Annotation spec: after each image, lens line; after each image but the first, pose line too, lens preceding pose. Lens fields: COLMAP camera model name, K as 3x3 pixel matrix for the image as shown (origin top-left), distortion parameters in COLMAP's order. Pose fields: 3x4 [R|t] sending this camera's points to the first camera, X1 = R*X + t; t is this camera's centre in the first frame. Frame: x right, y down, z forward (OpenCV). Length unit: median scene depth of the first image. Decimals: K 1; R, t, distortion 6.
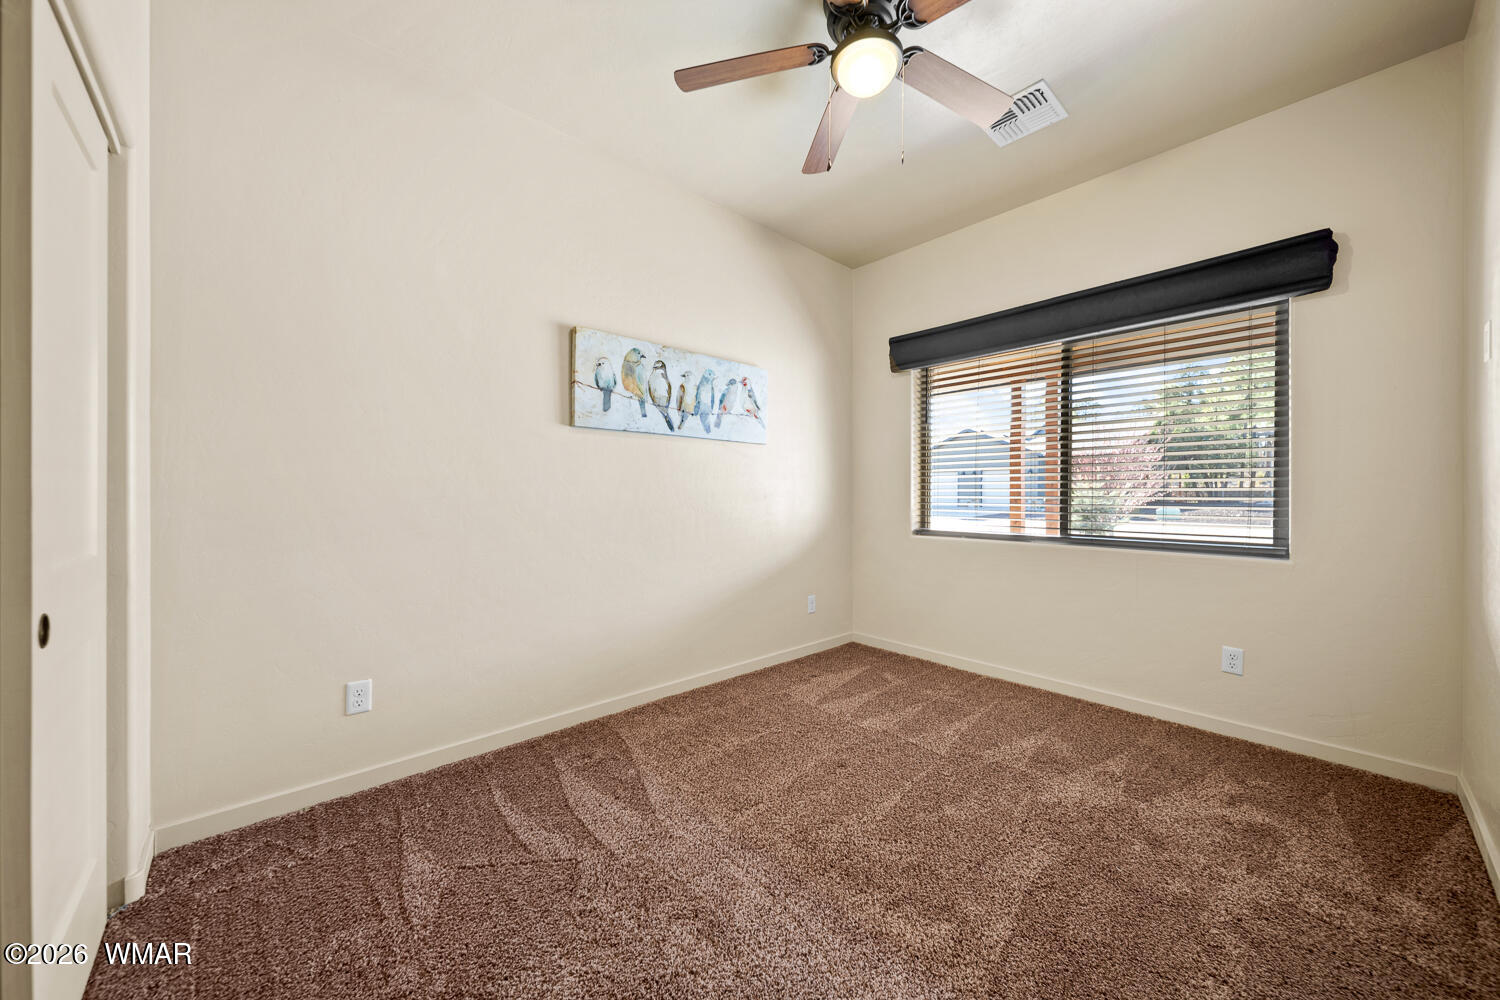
lens RADIAL K [[541.0, 0, 749.6], [0, 541.0, 496.0], [0, 0, 1]] dist [0.006823, -0.000953]
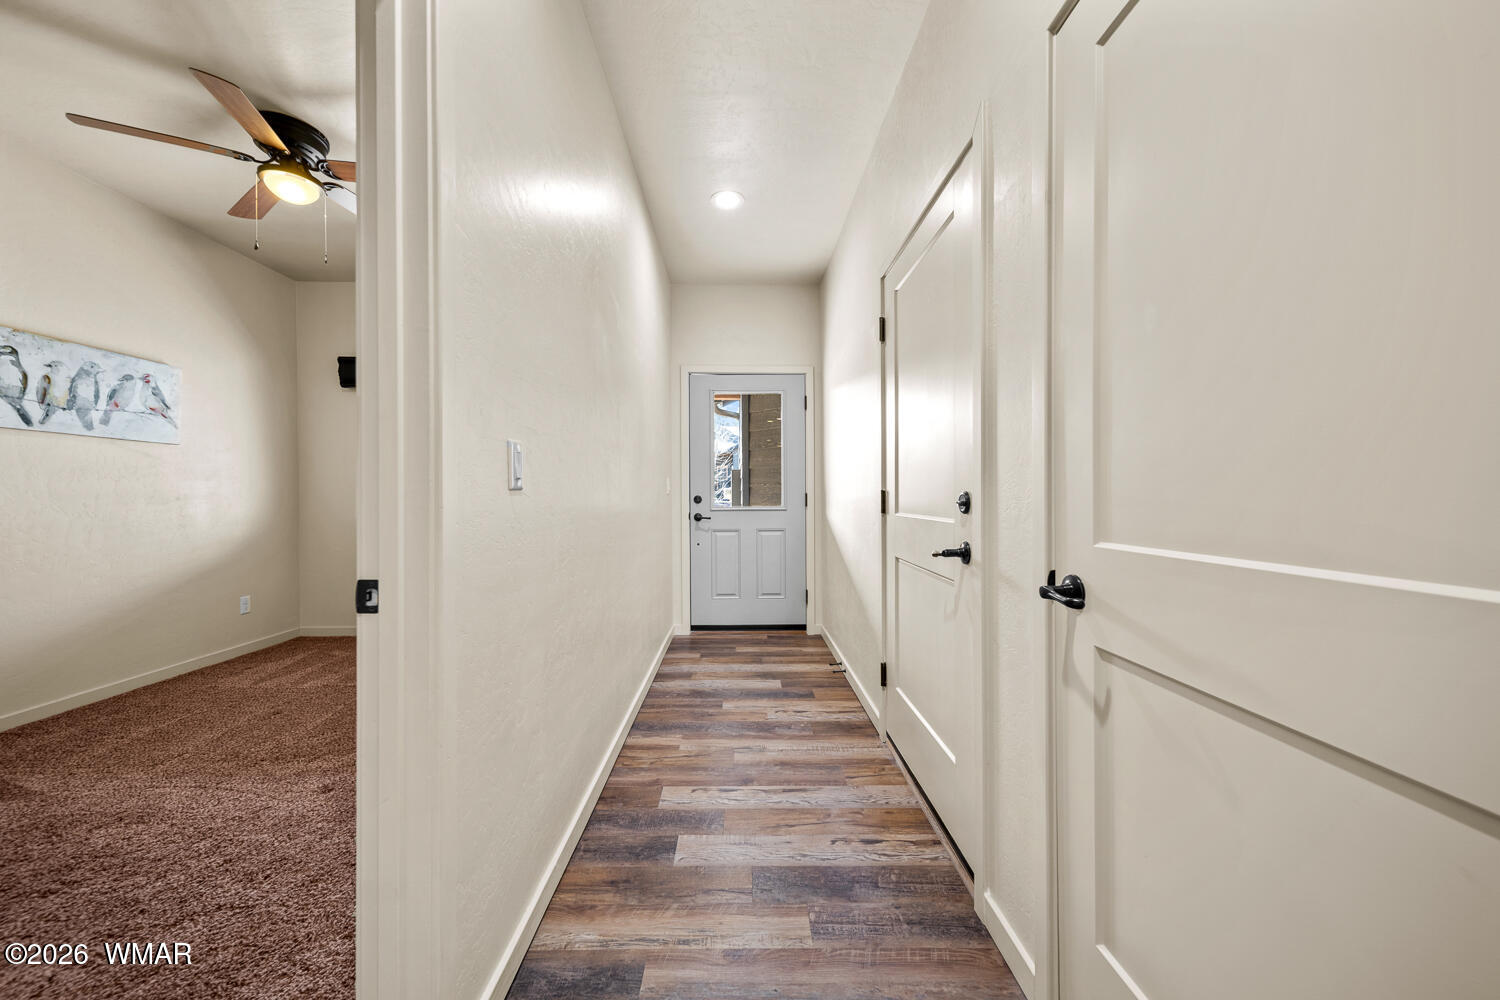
lens RADIAL K [[541.0, 0, 747.4], [0, 541.0, 500.0], [0, 0, 1]] dist [0.006823, -0.000953]
pose [[0.655364, -0.007588, 0.755275, -0.045944], [0.005537, 0.999971, 0.005241, 0.004410], [-0.755292, 0.000747, 0.655387, -0.468444]]
